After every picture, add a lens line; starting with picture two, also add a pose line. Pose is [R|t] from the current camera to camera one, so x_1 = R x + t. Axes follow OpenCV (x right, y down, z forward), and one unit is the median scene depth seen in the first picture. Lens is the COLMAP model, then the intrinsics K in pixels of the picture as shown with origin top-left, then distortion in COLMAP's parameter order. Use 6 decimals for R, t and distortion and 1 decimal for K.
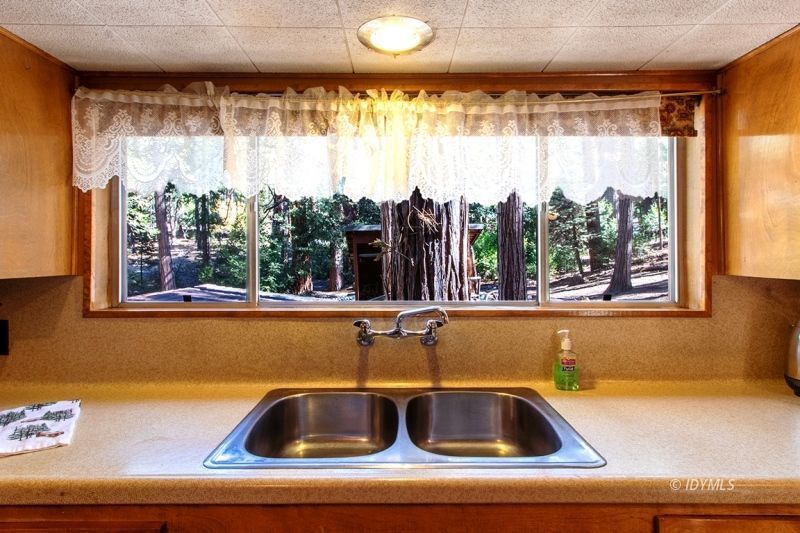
lens RADIAL K [[455.1, 0, 398.2], [0, 455.1, 254.1], [0, 0, 1]] dist [0.002514, 0.000469]
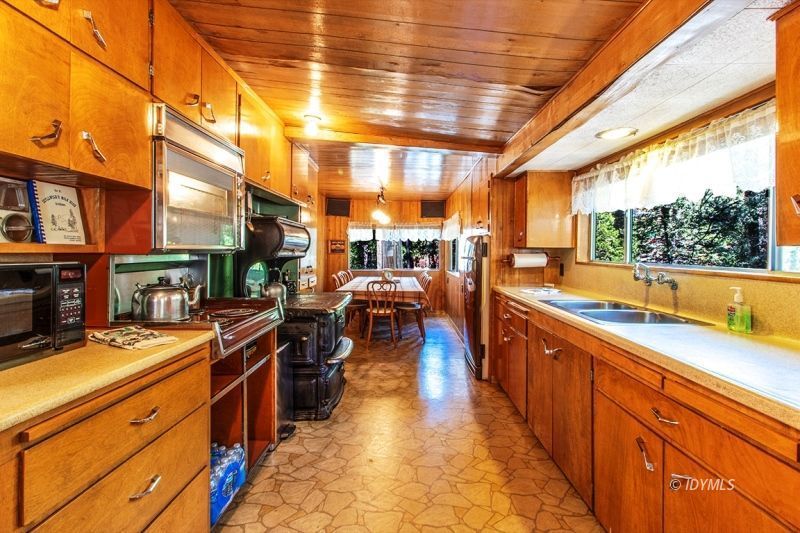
lens RADIAL K [[388.2, 0, 400.3], [0, 388.2, 254.5], [0, 0, 1]] dist [-0.002225, -0.000788]
pose [[-0.003054, 0.014517, -0.999890, 1.513266], [-0.001763, 0.999893, 0.014523, 0.054270], [0.999994, 0.001807, -0.003028, 0.001804]]
